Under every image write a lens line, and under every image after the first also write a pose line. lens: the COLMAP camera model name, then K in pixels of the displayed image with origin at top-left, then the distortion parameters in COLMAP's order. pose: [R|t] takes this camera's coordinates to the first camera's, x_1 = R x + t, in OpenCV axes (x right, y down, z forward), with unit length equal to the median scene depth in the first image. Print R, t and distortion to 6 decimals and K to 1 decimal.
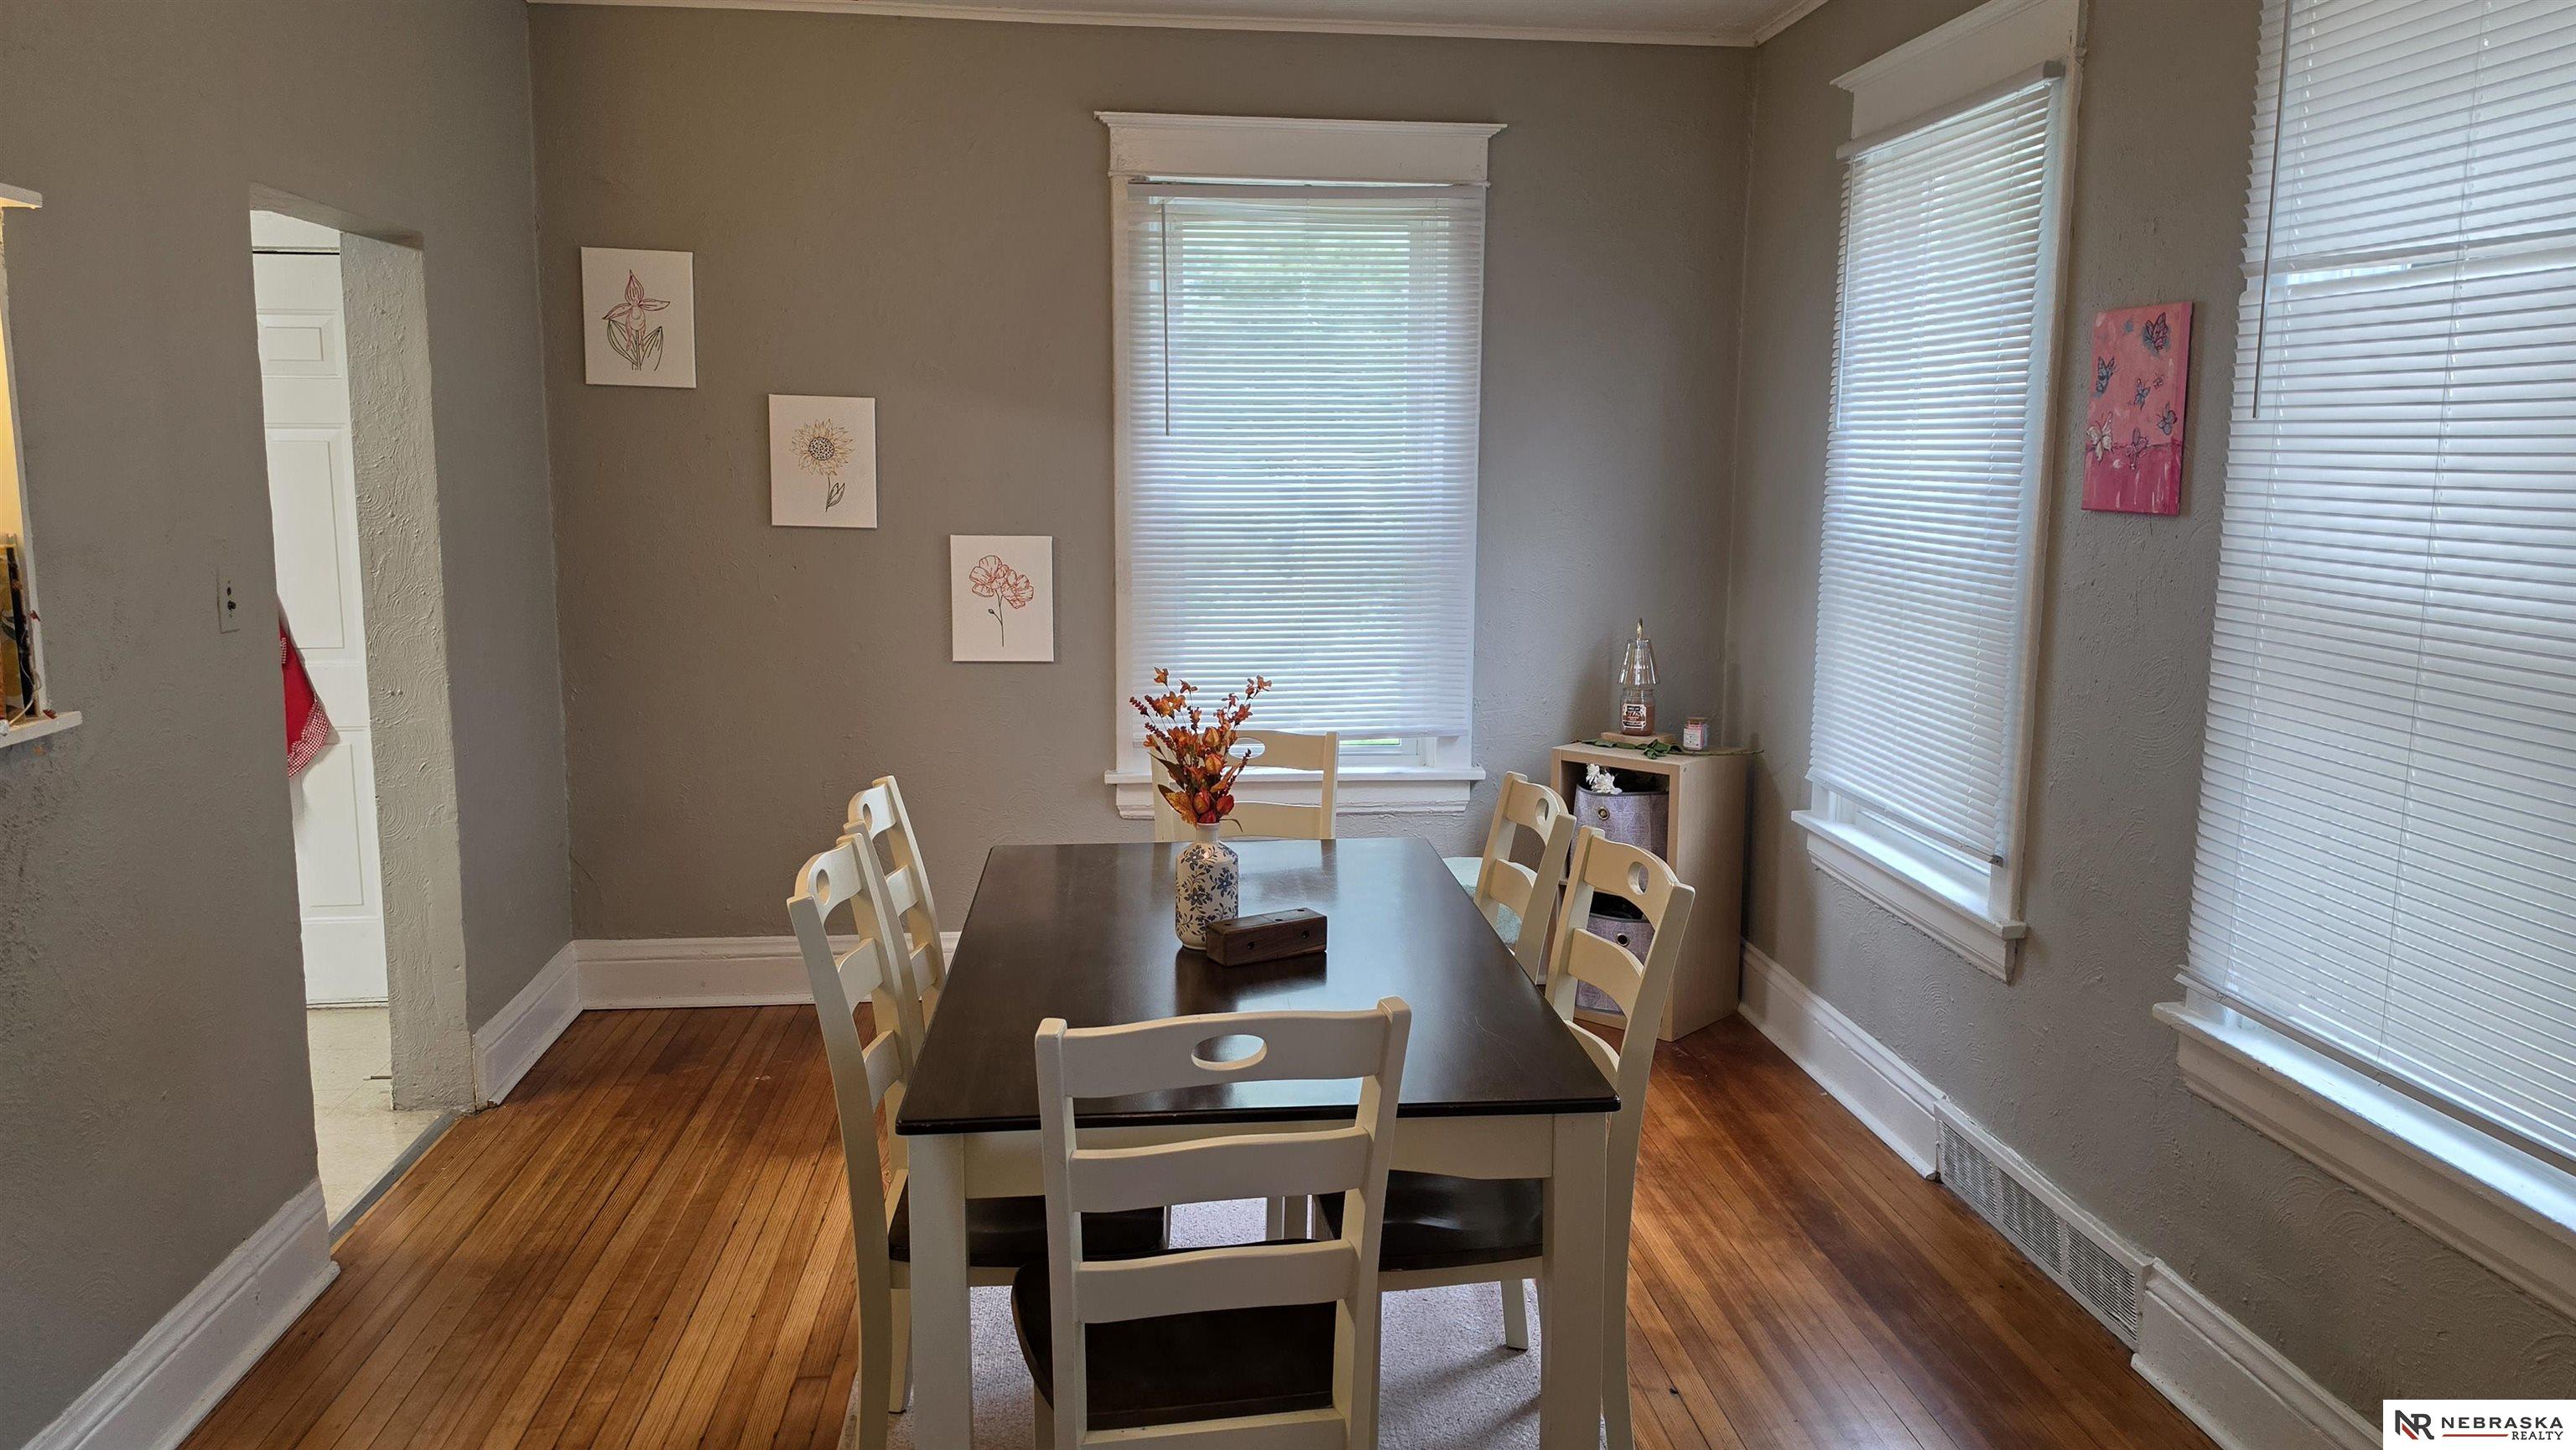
lens RADIAL K [[1758.9, 0, 1282.2], [0, 1758.9, 731.7], [0, 0, 1]] dist [0.152706, -0.240401]
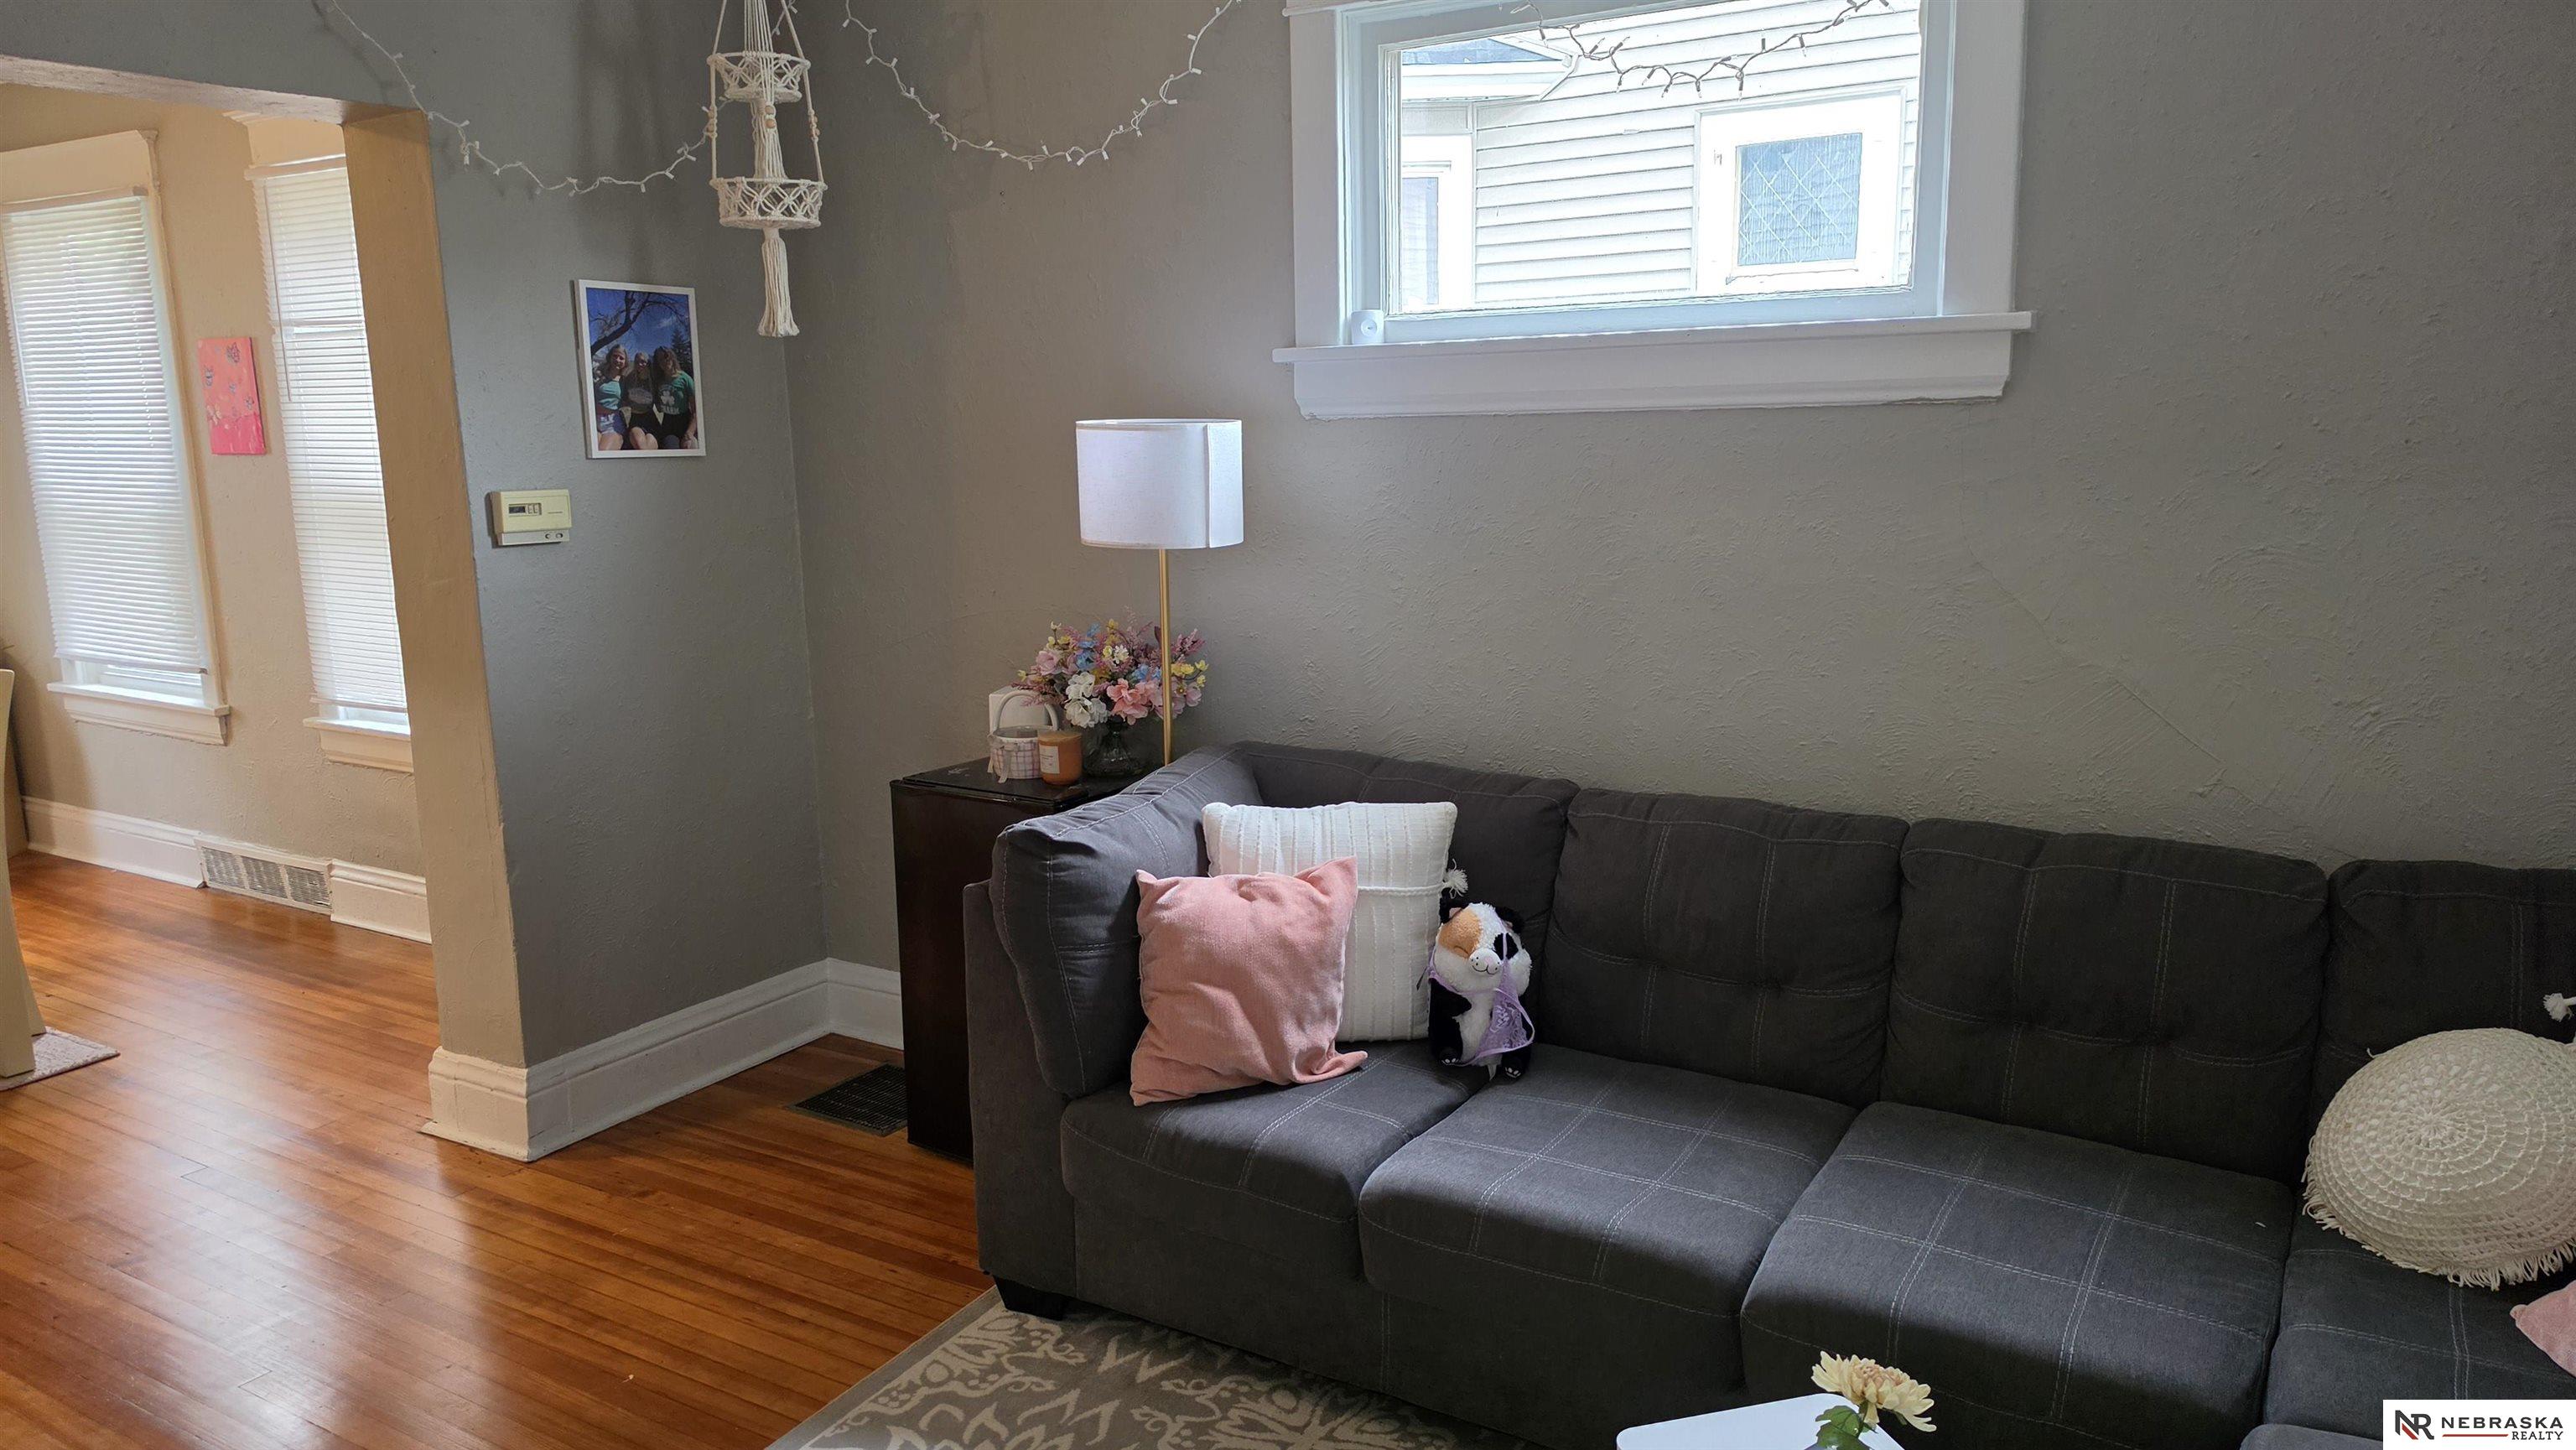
lens RADIAL K [[1739.0, 0, 1288.0], [0, 1739.0, 725.0], [0, 0, 1]] dist [0.000760, 0.000493]
pose [[0.591443, -0.159109, 0.790493, -0.289949], [0.143498, 0.985459, 0.090987, 0.123440], [-0.793476, 0.059620, 0.605675, -0.776359]]
